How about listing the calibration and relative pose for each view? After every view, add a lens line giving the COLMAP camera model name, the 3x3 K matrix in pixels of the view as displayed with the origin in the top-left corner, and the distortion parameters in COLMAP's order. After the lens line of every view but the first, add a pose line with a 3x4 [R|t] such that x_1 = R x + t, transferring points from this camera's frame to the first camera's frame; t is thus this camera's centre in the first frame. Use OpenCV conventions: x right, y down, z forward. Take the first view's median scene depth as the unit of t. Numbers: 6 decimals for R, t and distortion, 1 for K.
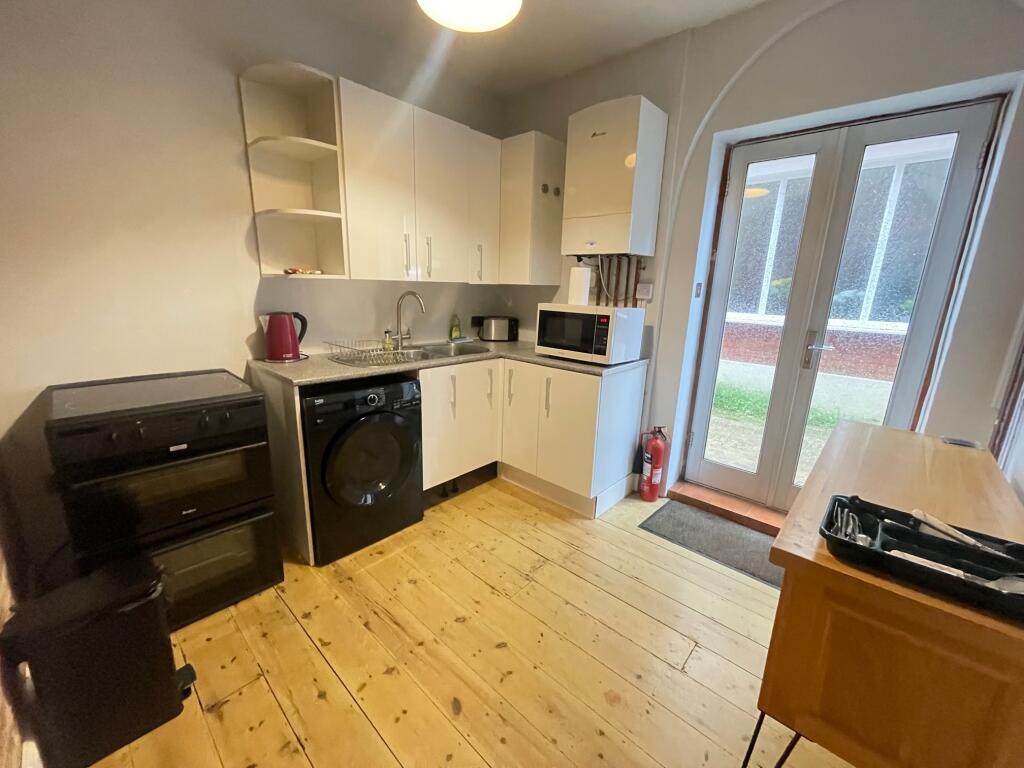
lens RADIAL K [[412.3, 0, 512.0], [0, 412.3, 384.2], [0, 0, 1]] dist [0.003104, 0.000826]
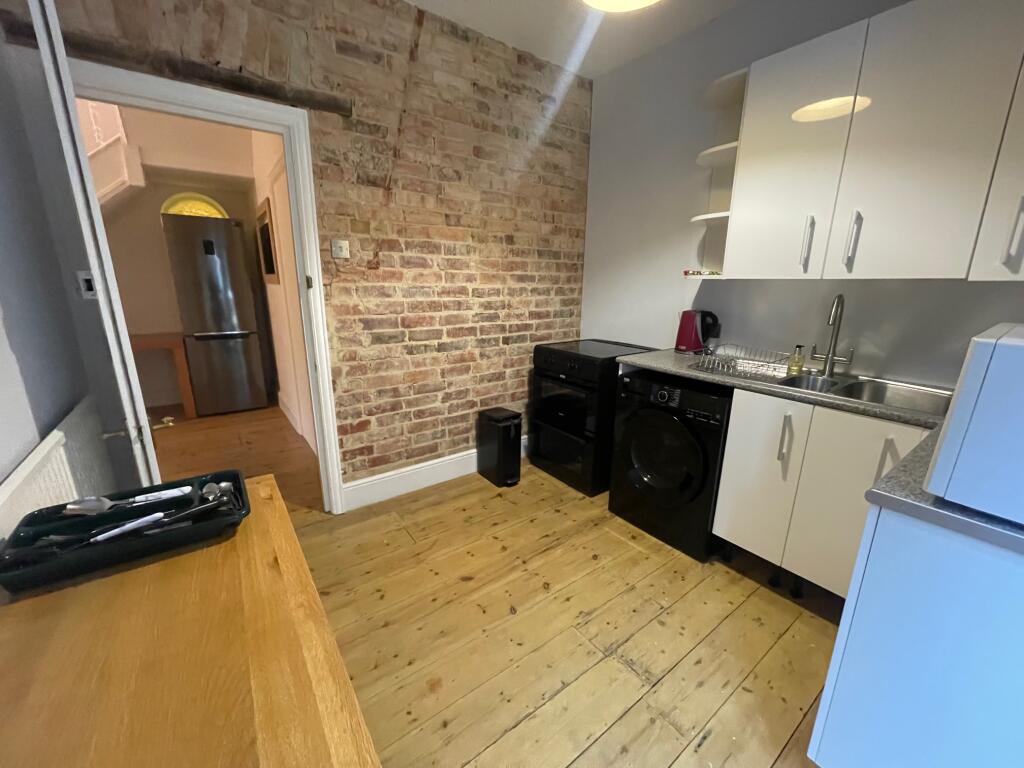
lens RADIAL K [[412.3, 0, 512.4], [0, 412.3, 385.2], [0, 0, 1]] dist [0.003104, 0.000826]
pose [[-0.179282, 0.215981, -0.959797, 0.698458], [-0.246130, 0.934731, 0.256316, -0.157794], [0.952511, 0.282188, -0.114421, 0.748058]]
